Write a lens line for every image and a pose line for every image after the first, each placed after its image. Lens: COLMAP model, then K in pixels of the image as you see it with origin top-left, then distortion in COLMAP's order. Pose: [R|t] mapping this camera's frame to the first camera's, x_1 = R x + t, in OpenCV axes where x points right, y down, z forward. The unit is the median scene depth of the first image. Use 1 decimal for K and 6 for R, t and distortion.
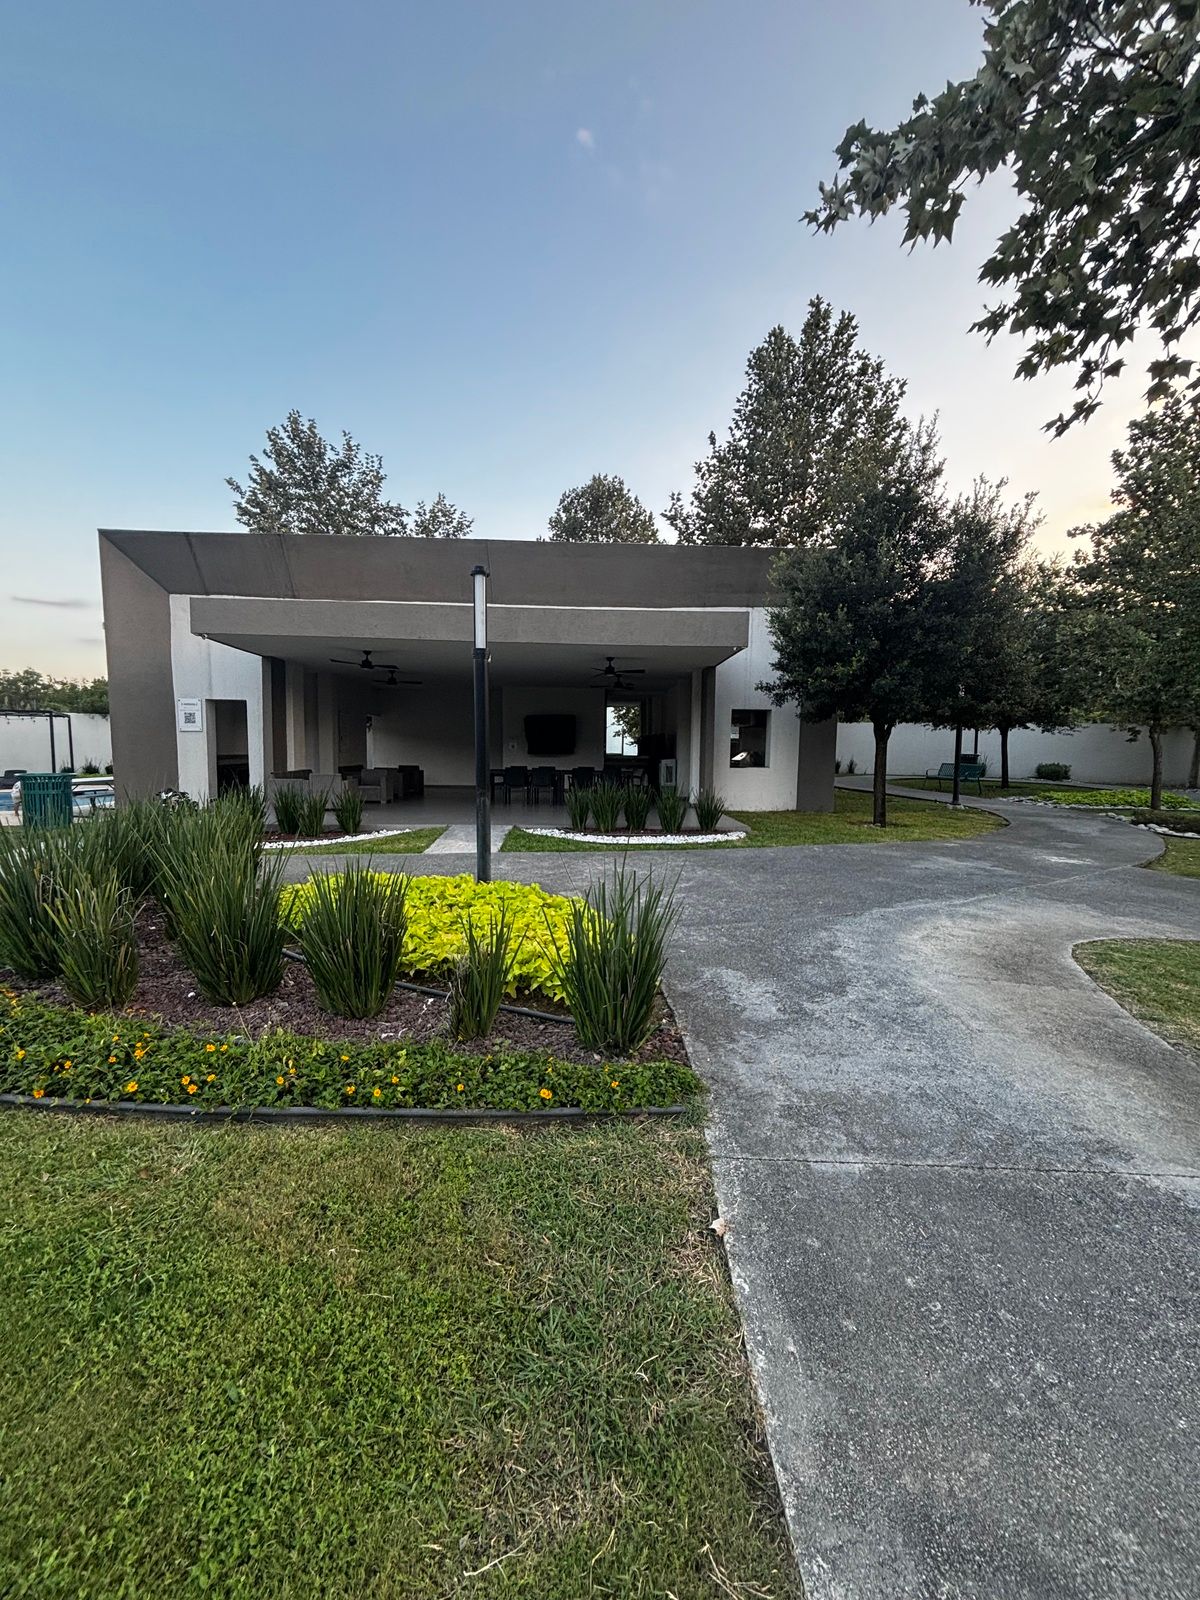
lens RADIAL K [[652.5, 0, 603.7], [0, 652.5, 805.3], [0, 0, 1]] dist [0.000970, 0.000437]
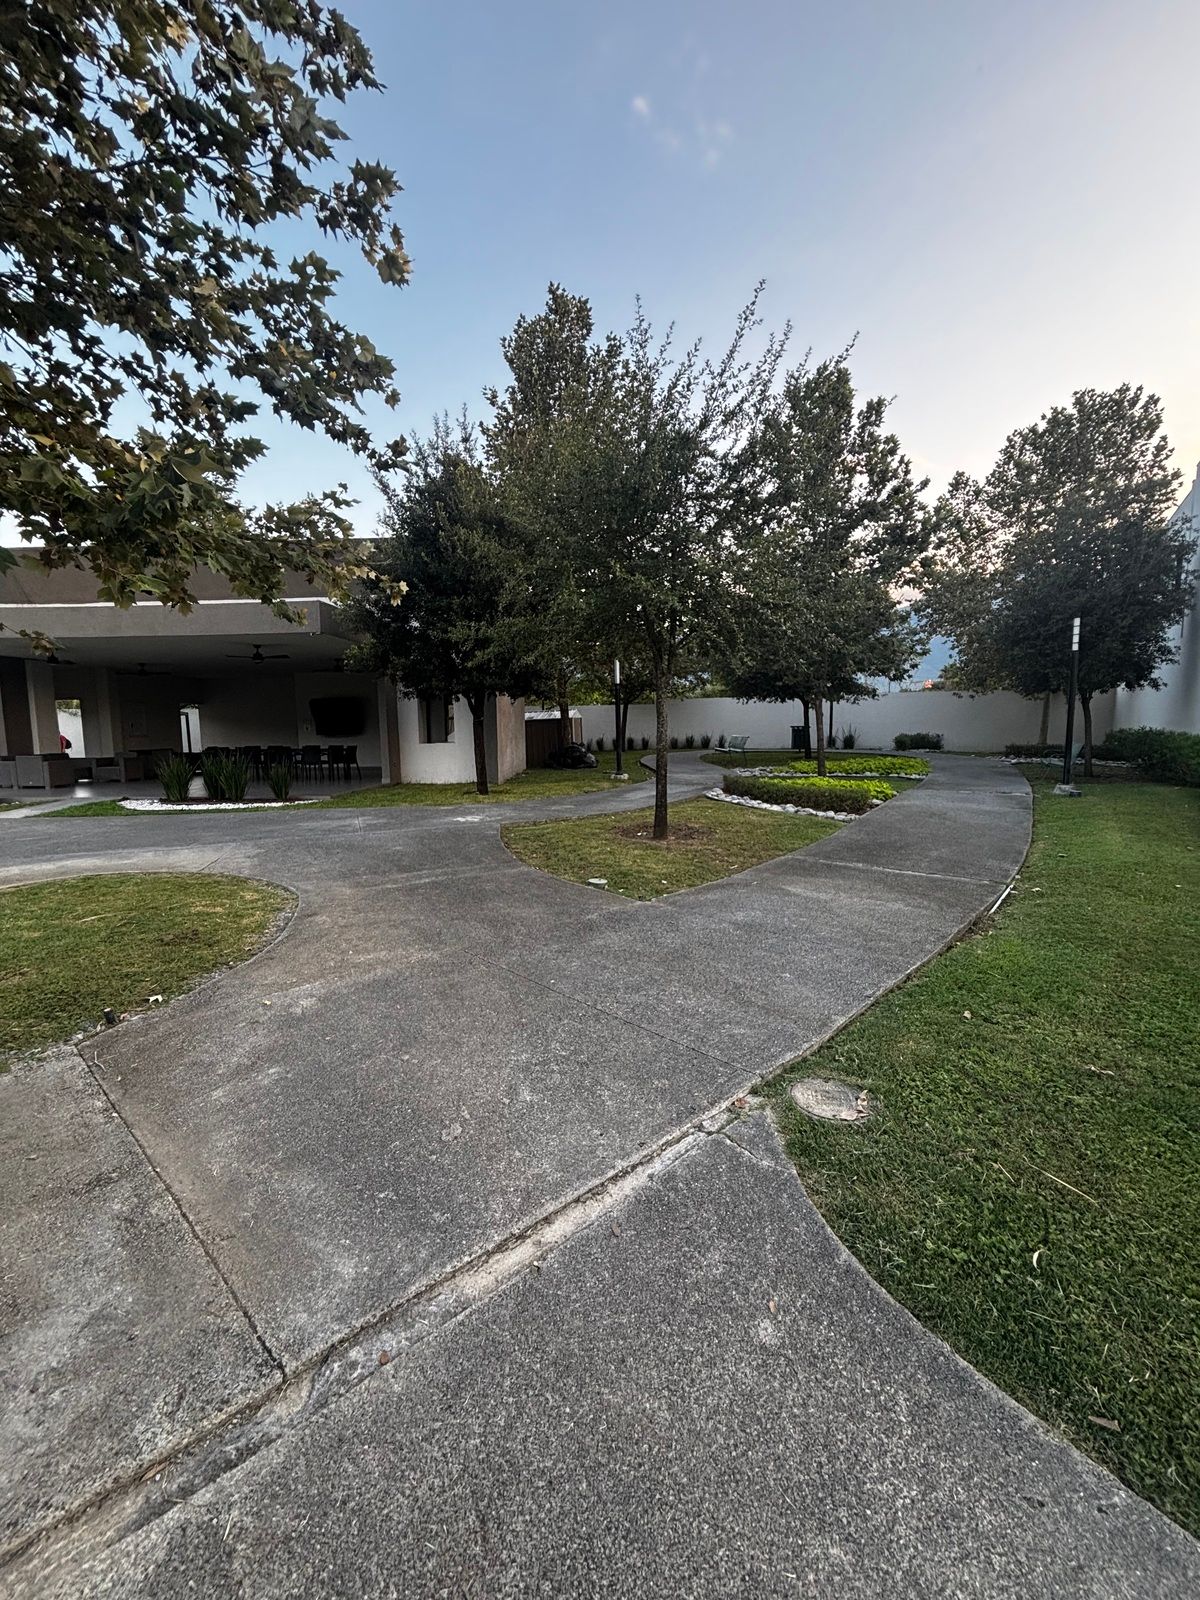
lens RADIAL K [[652.5, 0, 603.7], [0, 652.5, 805.3], [0, 0, 1]] dist [0.000970, 0.000437]
pose [[0.987140, -0.002730, -0.159835, 0.541186], [0.007695, 0.999507, 0.030451, 0.011664], [0.159673, -0.031289, 0.986674, -0.020476]]
